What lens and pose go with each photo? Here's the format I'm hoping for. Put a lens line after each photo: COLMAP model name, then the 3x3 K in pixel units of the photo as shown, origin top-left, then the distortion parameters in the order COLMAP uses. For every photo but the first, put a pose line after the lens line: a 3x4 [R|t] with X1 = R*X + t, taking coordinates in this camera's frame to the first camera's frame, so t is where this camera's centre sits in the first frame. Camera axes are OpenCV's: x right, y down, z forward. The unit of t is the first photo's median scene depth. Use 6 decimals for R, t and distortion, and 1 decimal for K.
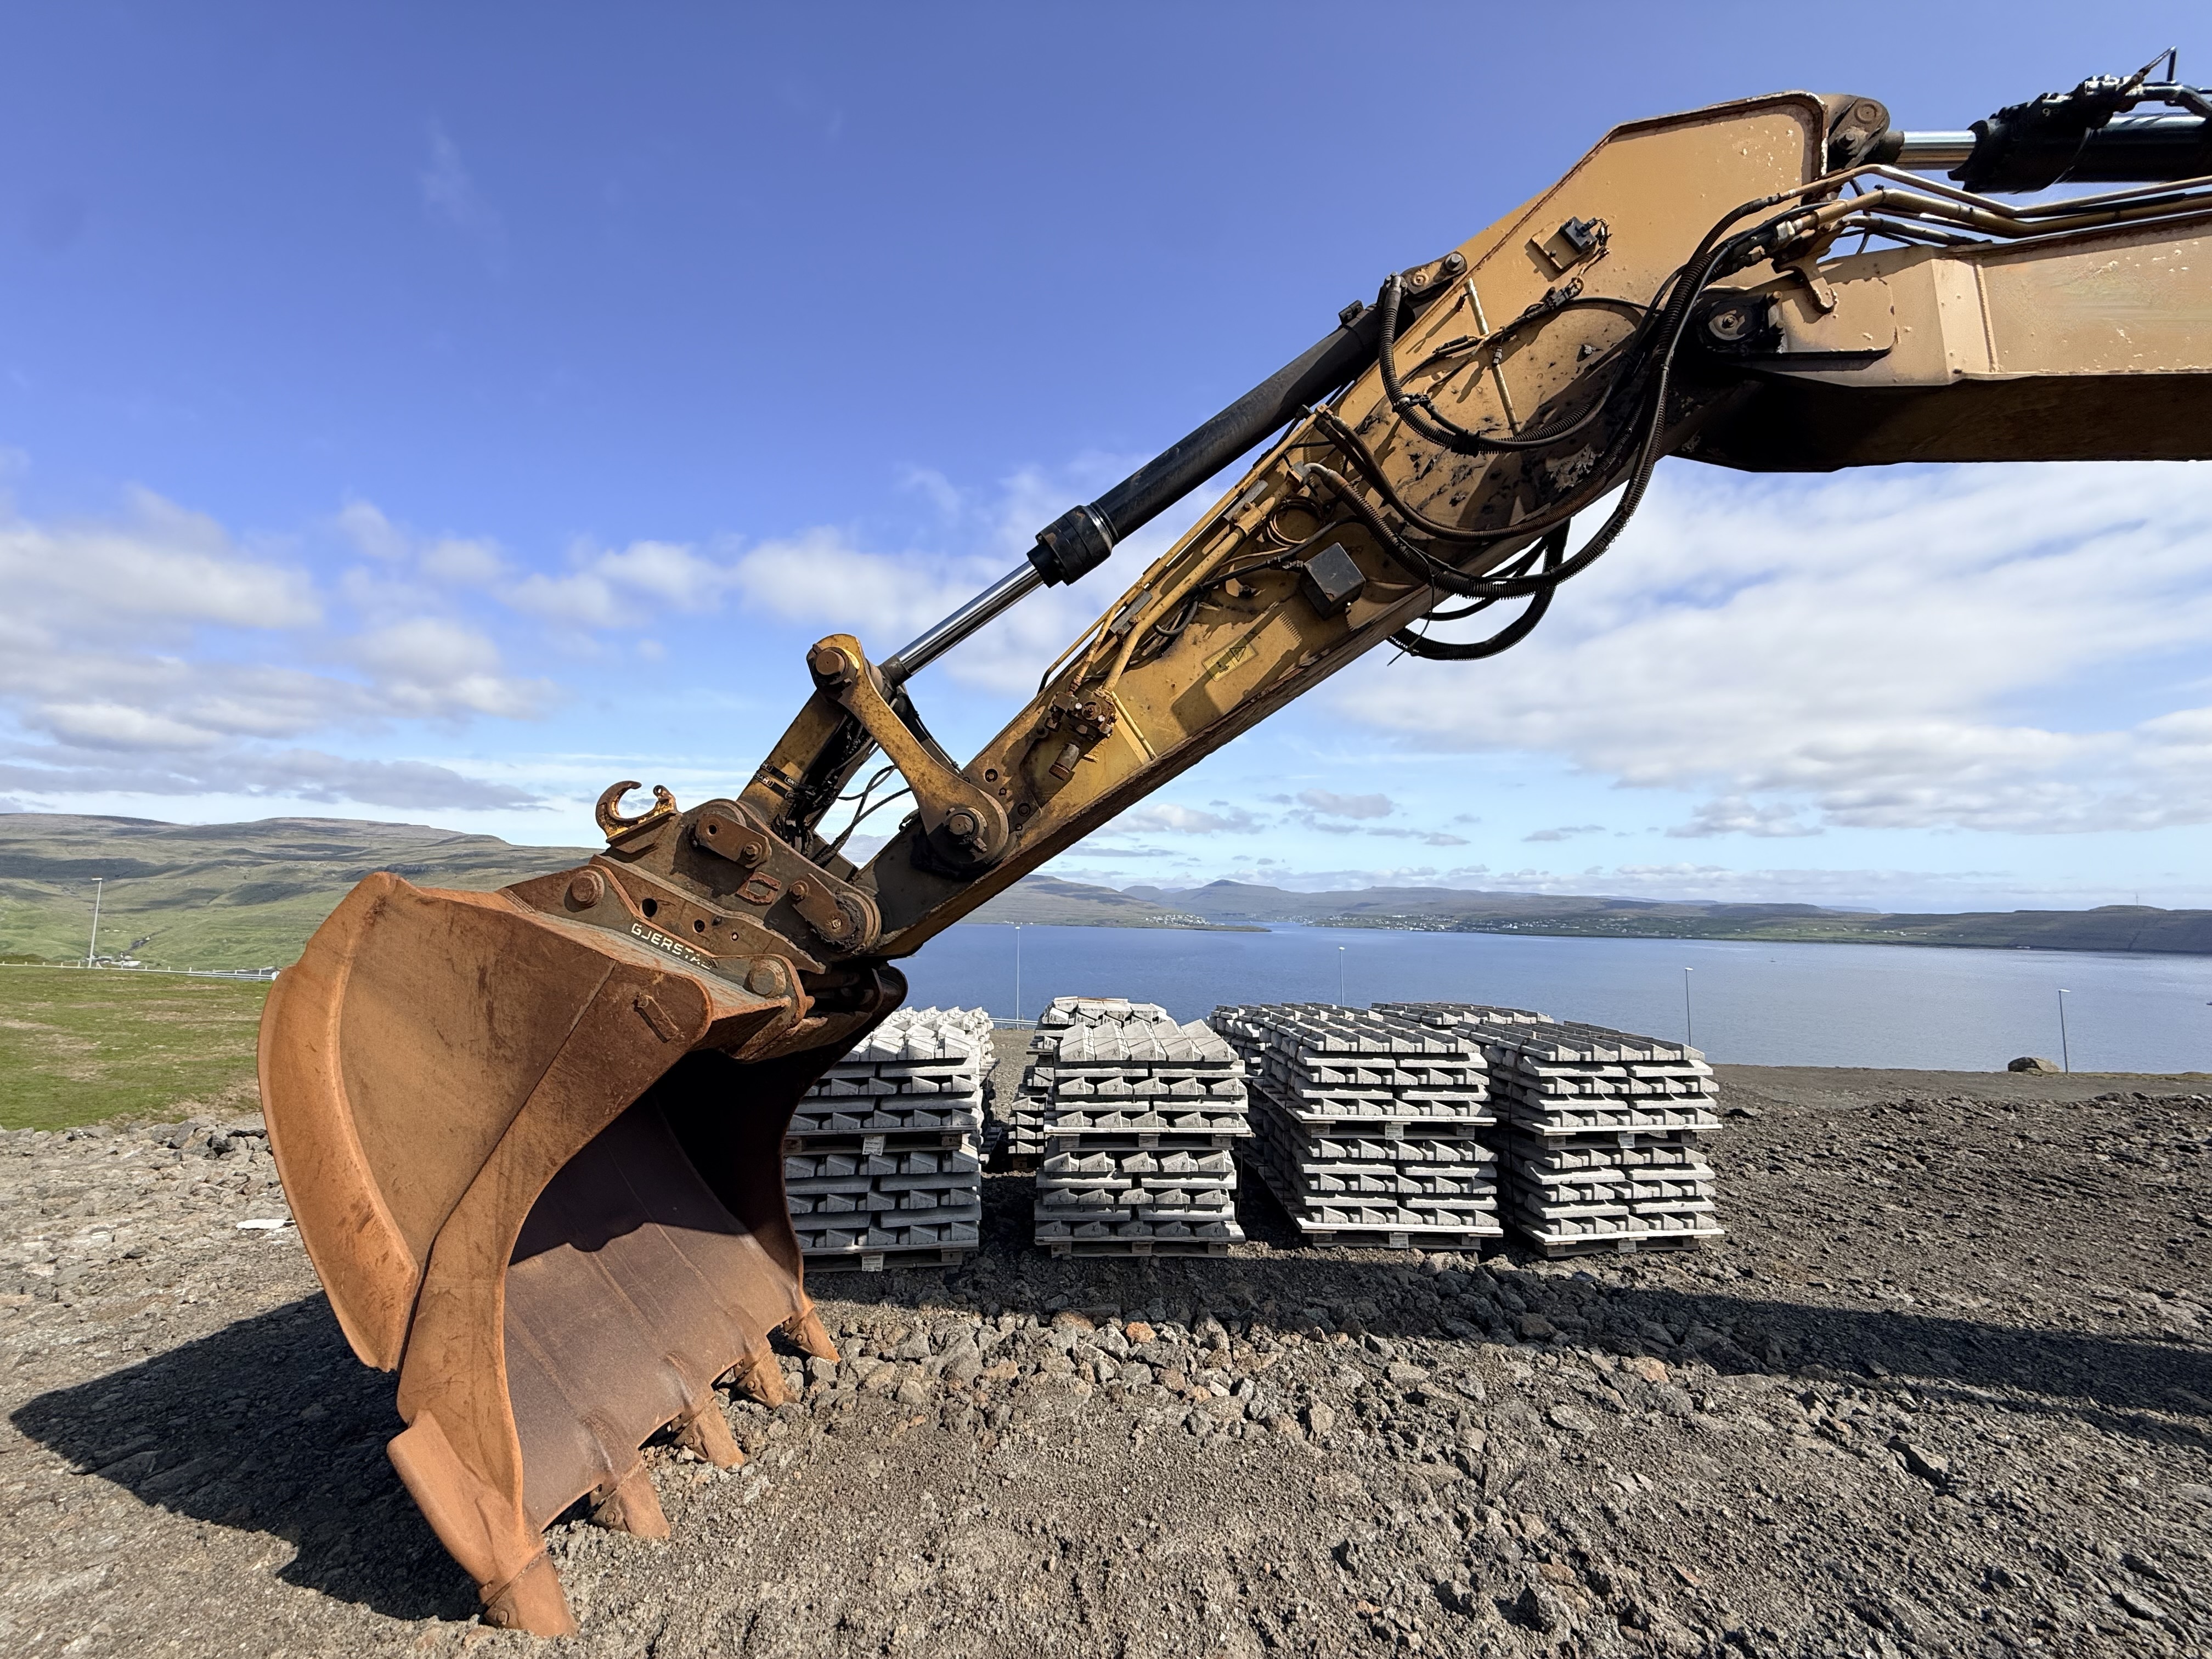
lens RADIAL K [[881.2, 0, 1105.4], [0, 881.2, 829.9], [0, 0, 1]] dist [0.002264, -0.000254]
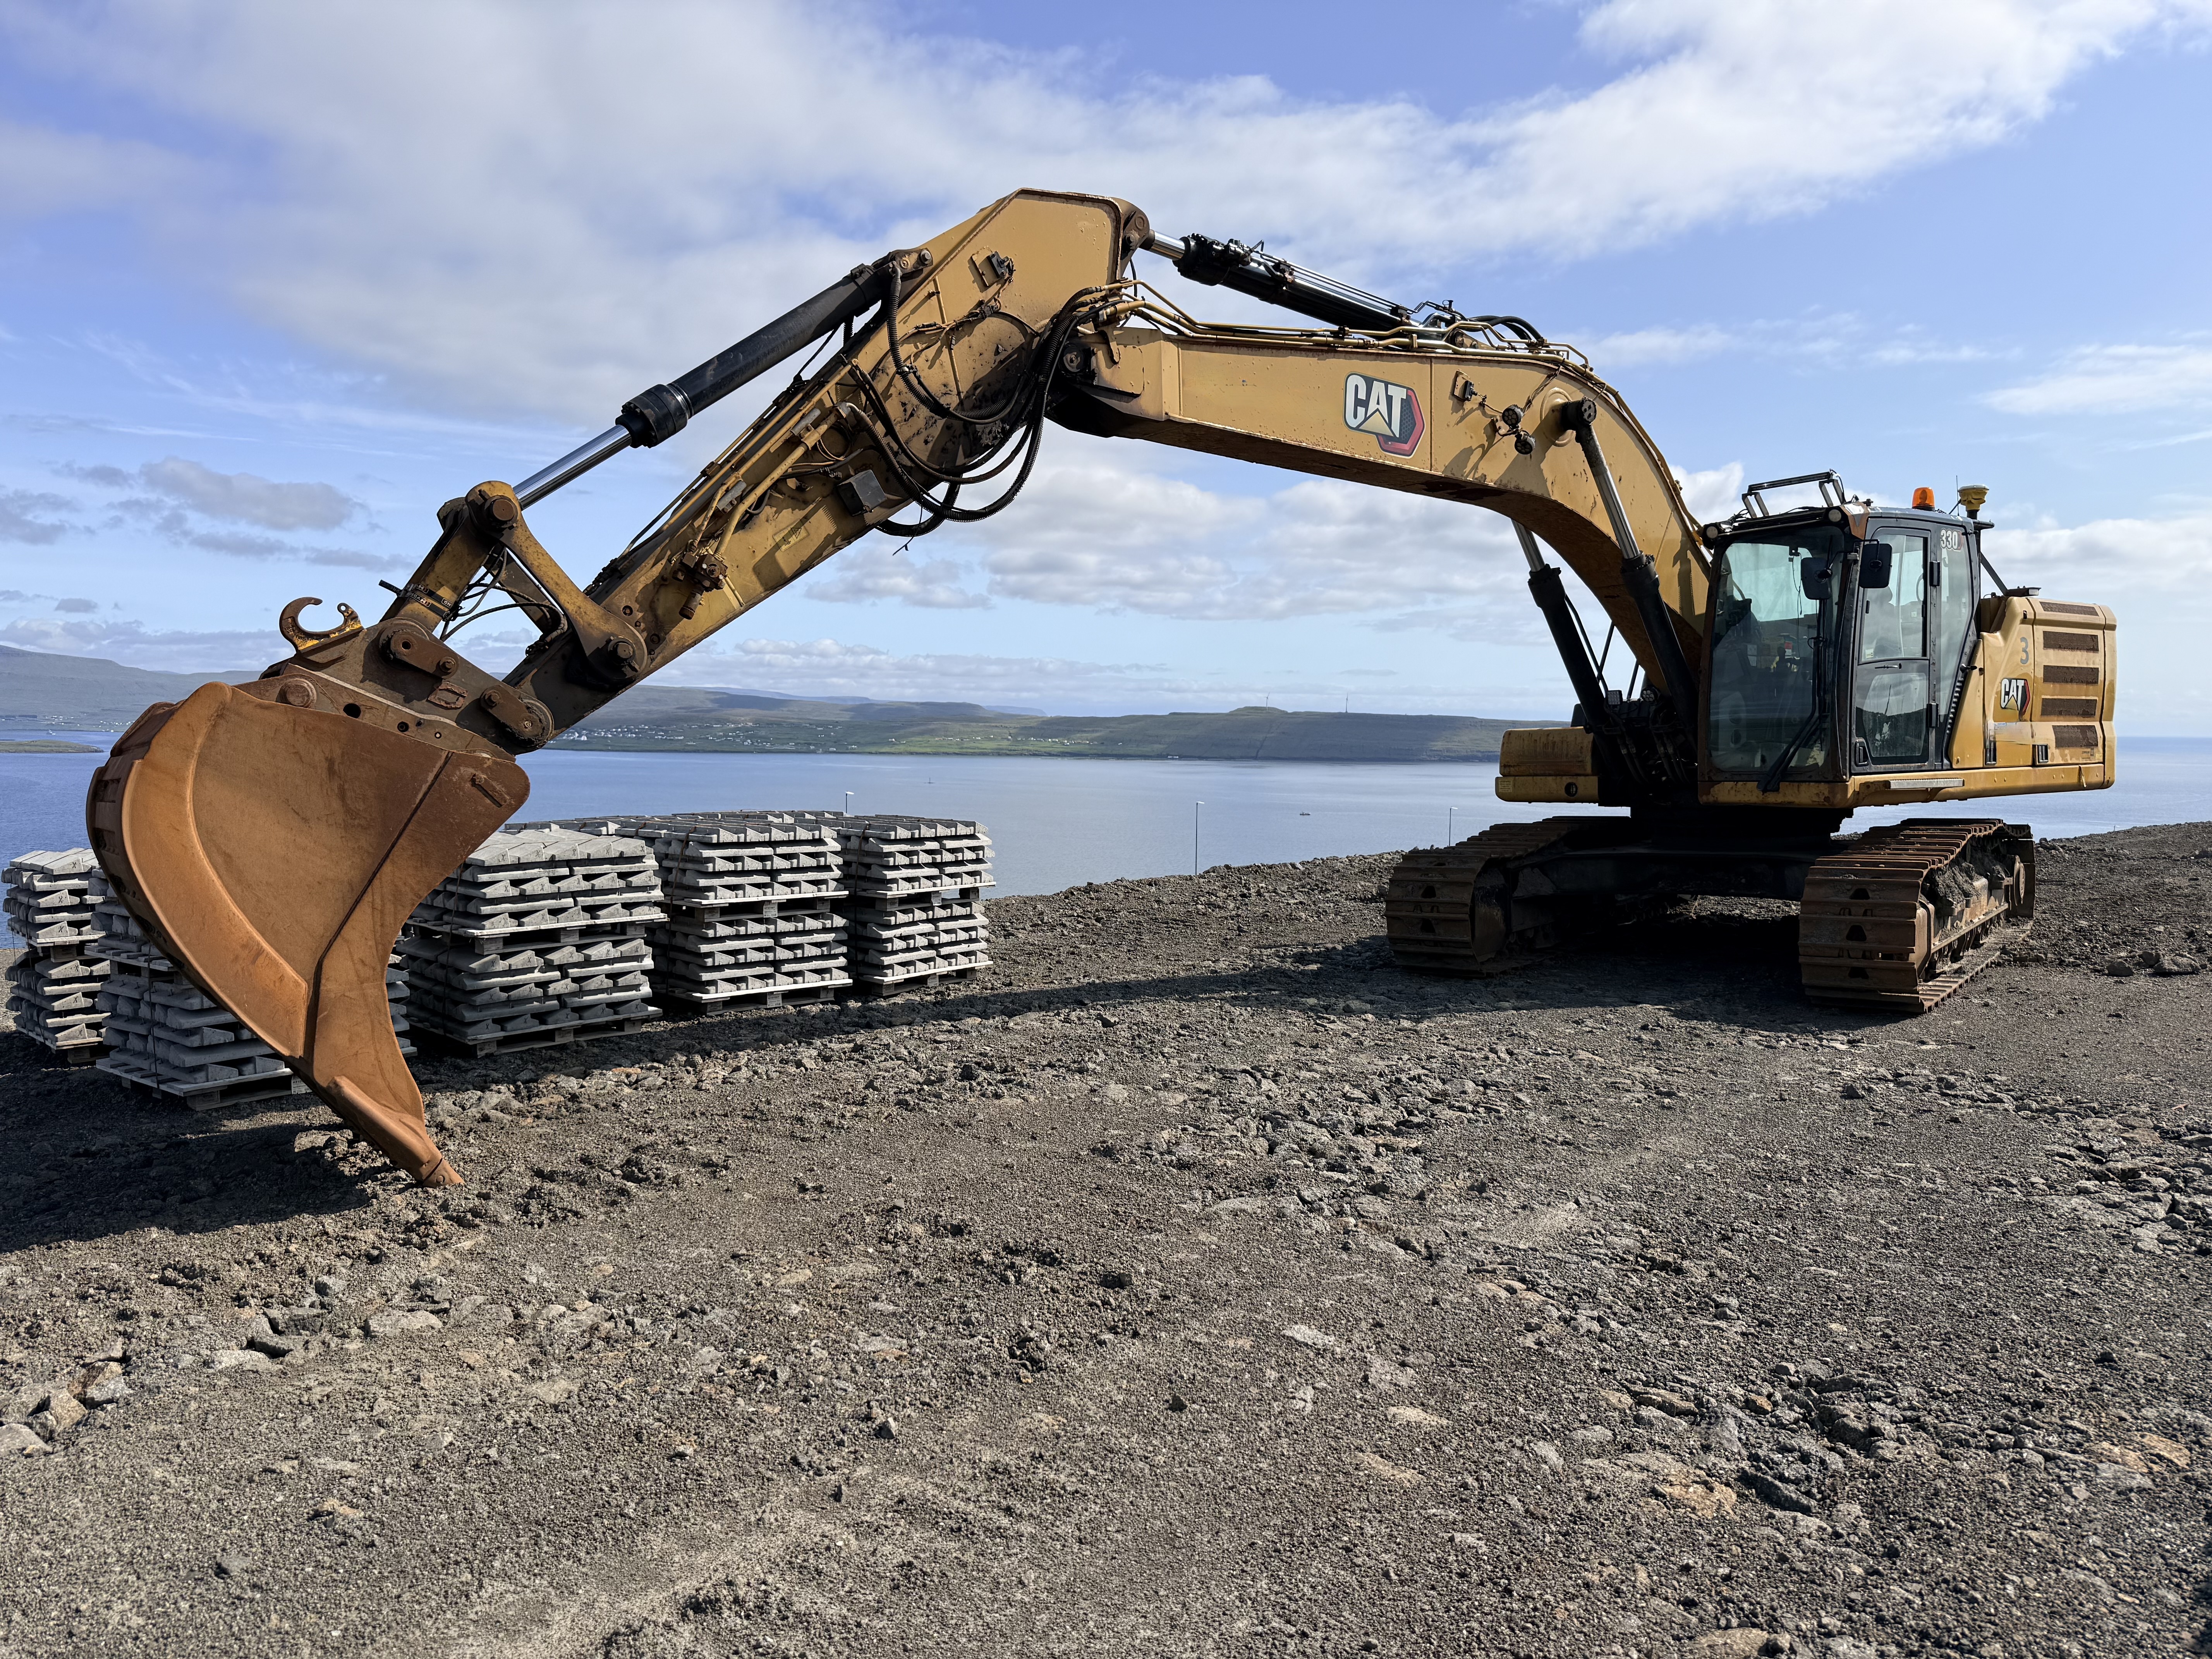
lens RADIAL K [[1560.2, 0, 1114.8], [0, 1560.2, 850.1], [0, 0, 1]] dist [0.054317, -0.077165]
pose [[0.720579, -0.058818, 0.690874, -0.769482], [-0.066085, 0.986034, 0.152873, -0.071667], [-0.690216, -0.155814, 0.706628, -0.741306]]
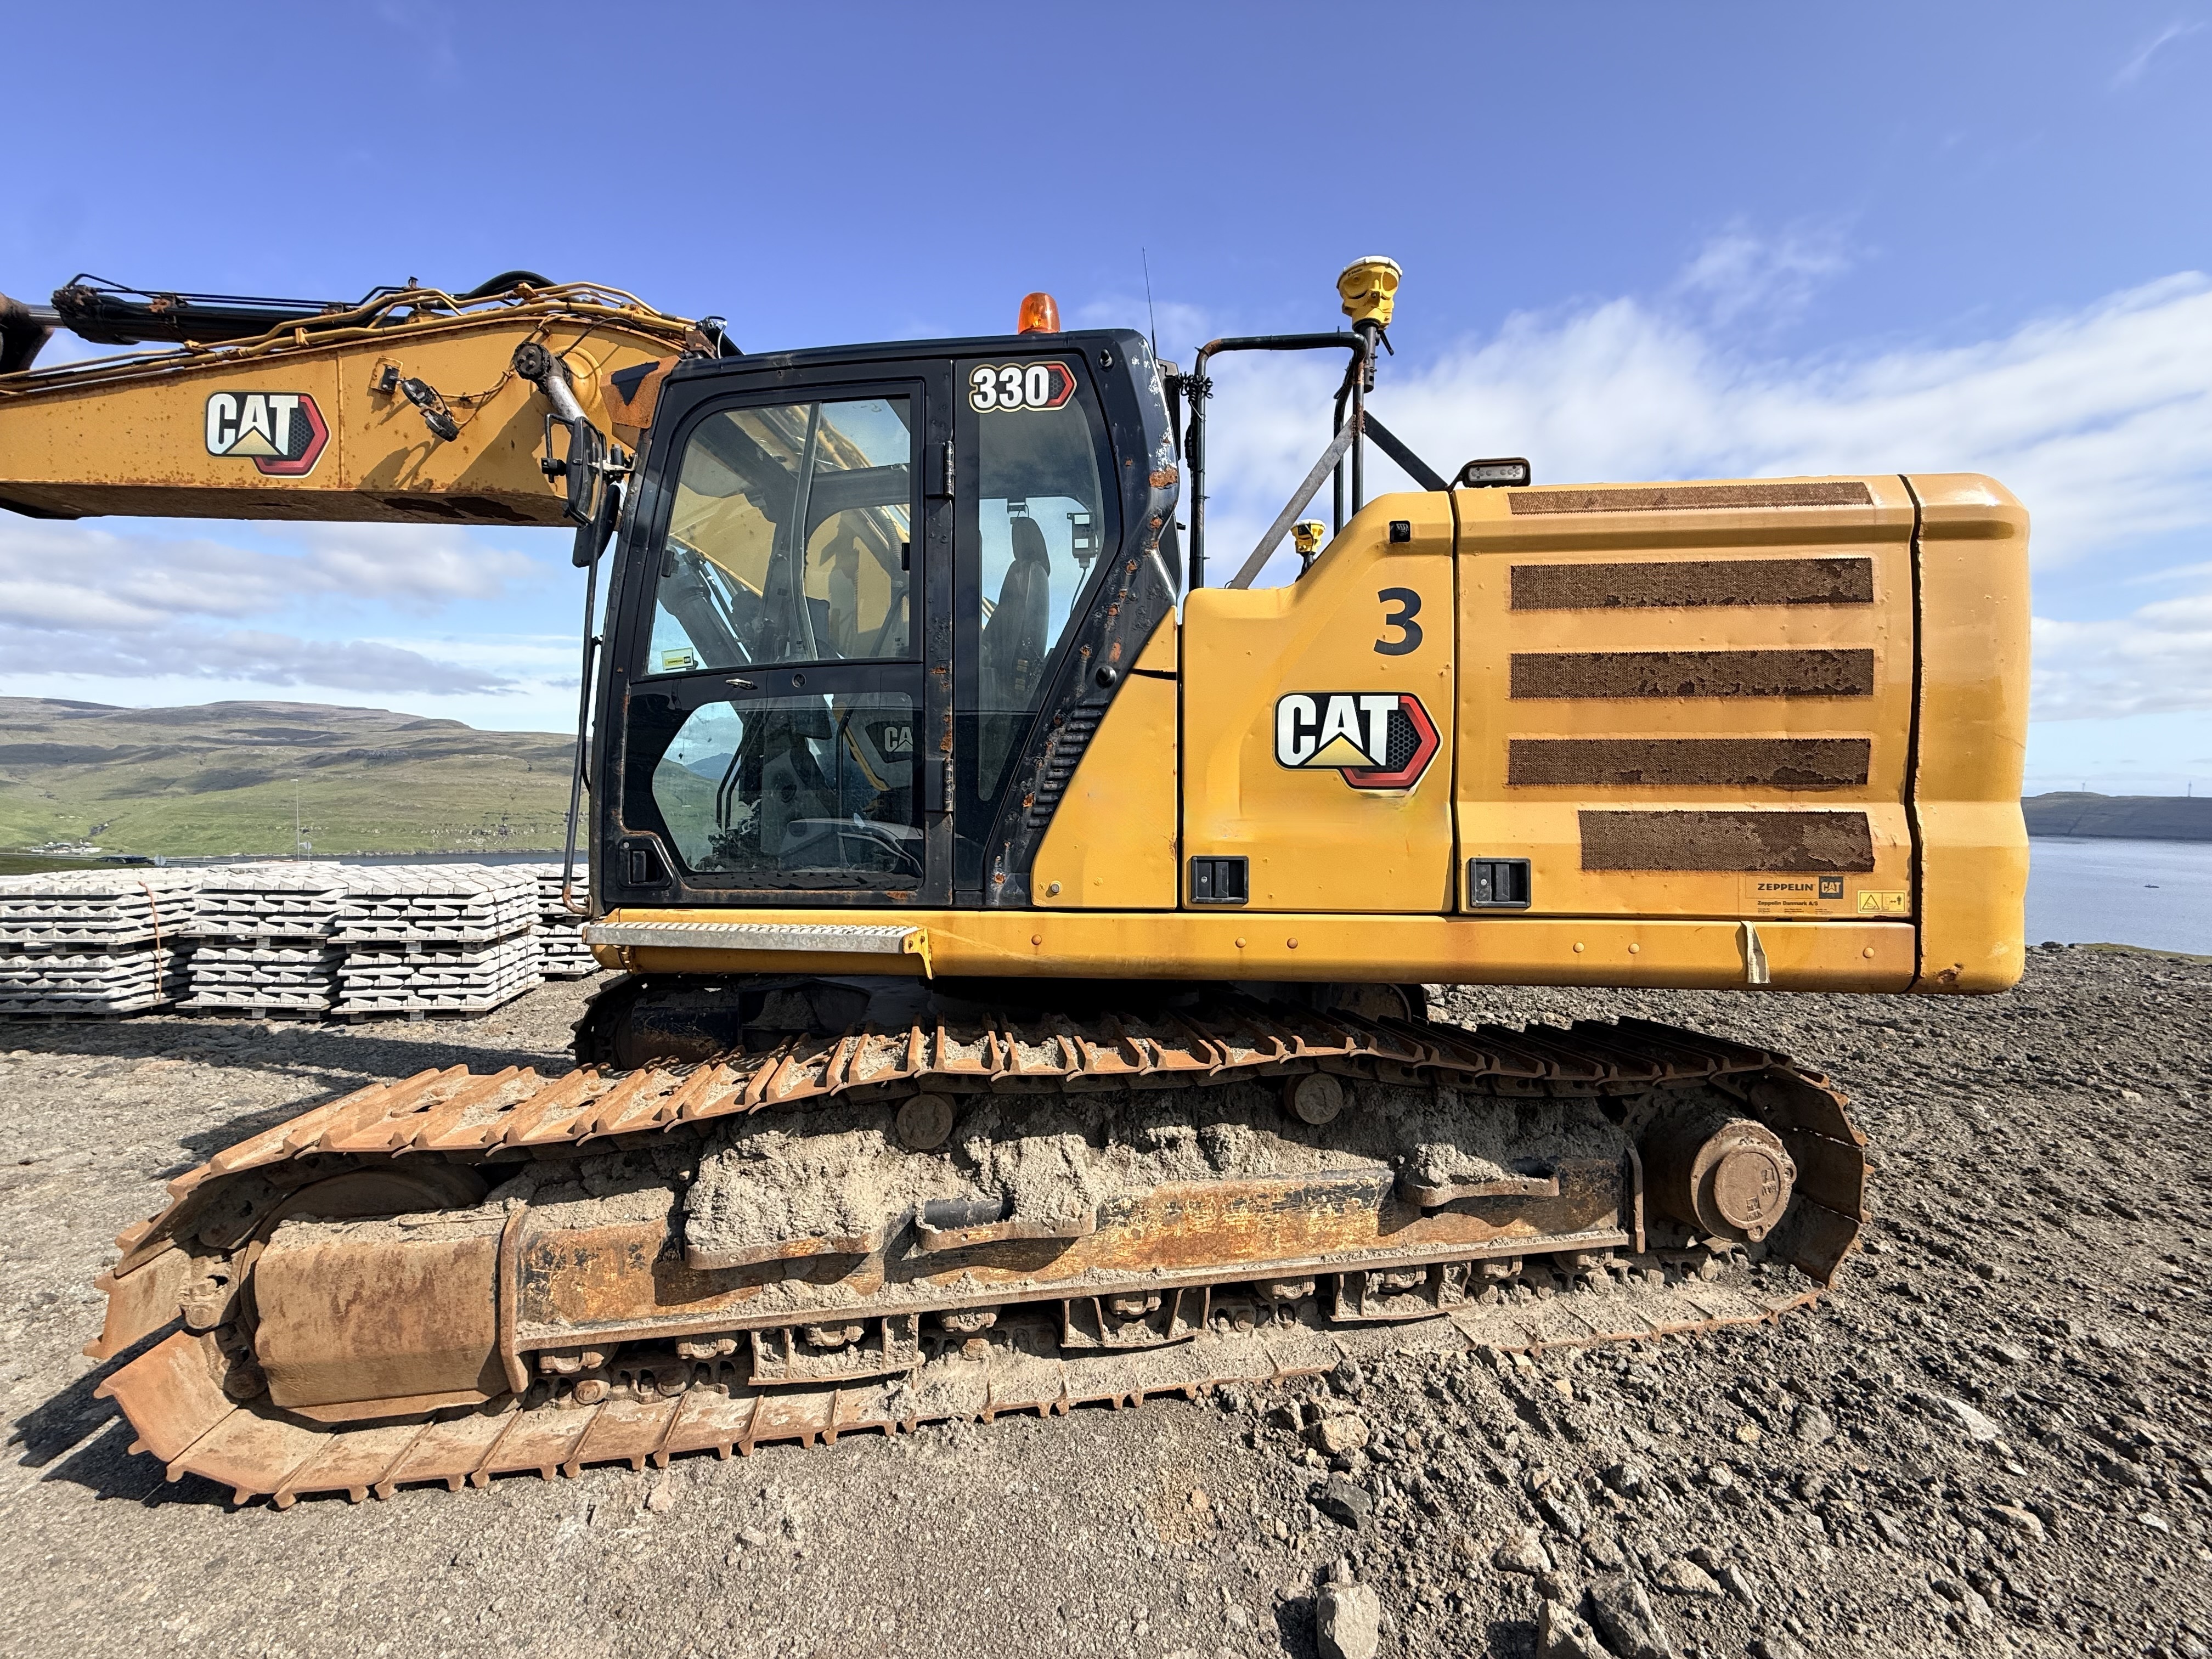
lens RADIAL K [[881.2, 0, 1092.3], [0, 881.2, 824.3], [0, 0, 1]] dist [0.002264, -0.000254]
pose [[0.999620, -0.000253, 0.027574, 1.751297], [-0.003123, 0.992485, 0.122328, -0.038330], [-0.027398, -0.122367, 0.992107, -0.490326]]
